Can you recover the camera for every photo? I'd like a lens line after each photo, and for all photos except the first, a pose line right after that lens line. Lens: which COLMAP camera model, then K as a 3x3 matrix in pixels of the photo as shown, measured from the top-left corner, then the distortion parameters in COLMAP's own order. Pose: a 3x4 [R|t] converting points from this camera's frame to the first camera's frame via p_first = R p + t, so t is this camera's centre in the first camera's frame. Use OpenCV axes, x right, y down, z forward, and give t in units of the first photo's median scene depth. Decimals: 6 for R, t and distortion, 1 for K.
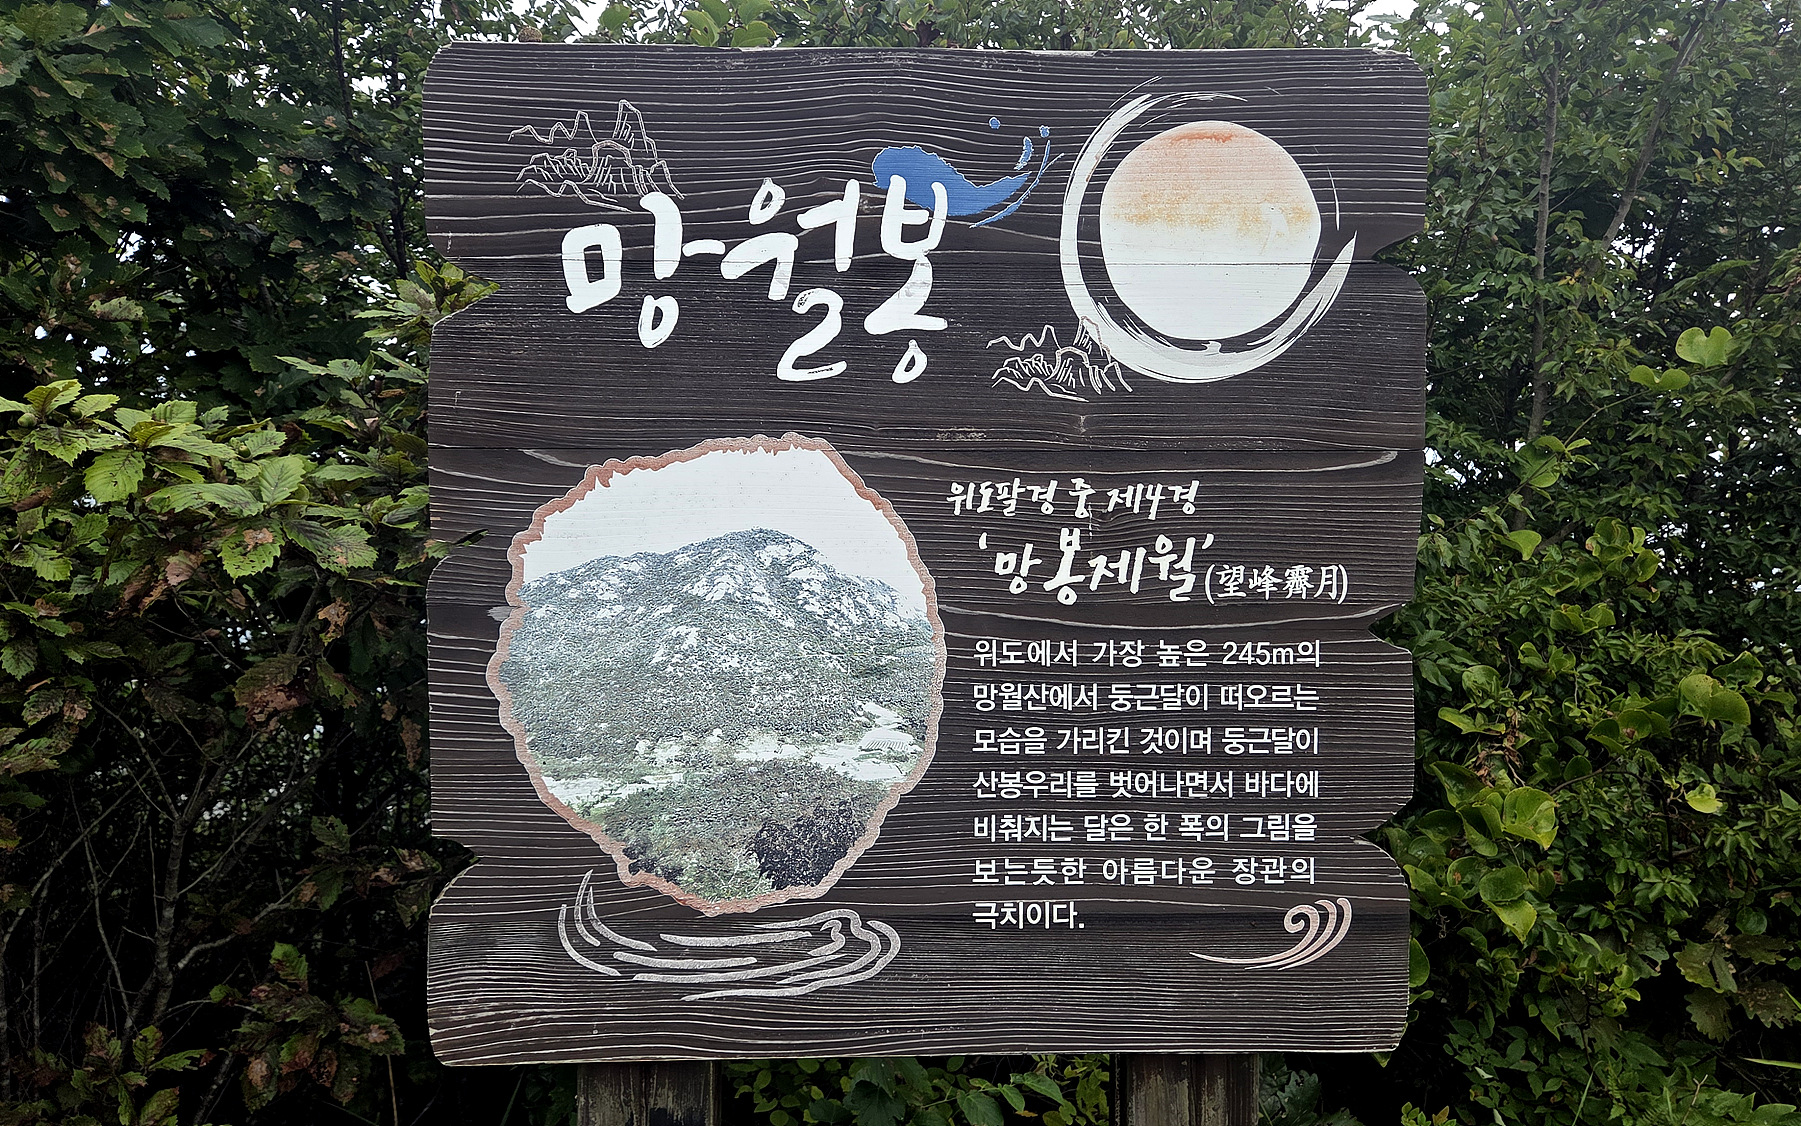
lens RADIAL K [[1216.4, 0, 915.0], [0, 1216.4, 563.1], [0, 0, 1]] dist [0.061508, -0.000496]
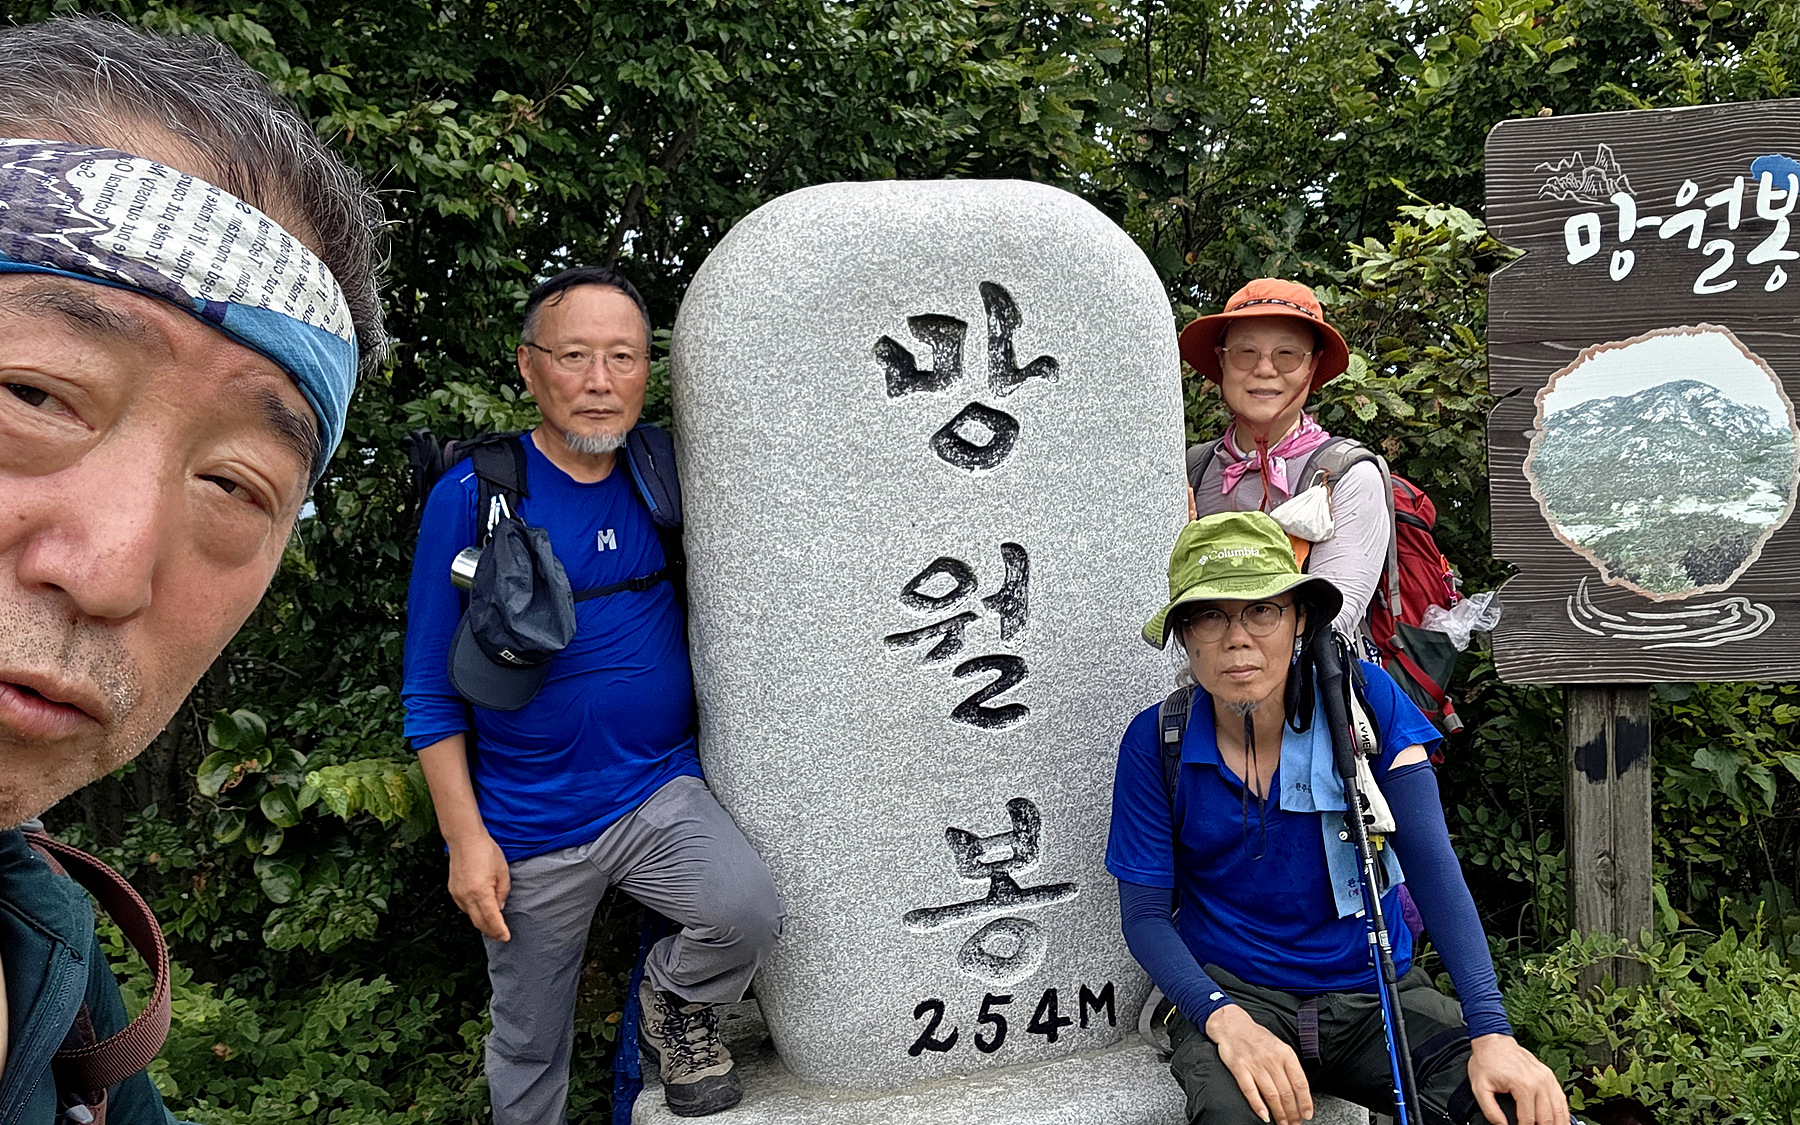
lens RADIAL K [[1601.7, 0, 950.3], [0, 1601.7, 548.0], [0, 0, 1]] dist [-0.046741, -0.008935]
pose [[0.951674, -0.021308, -0.306371, -0.436814], [0.033473, 0.998844, 0.034506, 0.098780], [0.305282, -0.043094, 0.951287, -1.483070]]
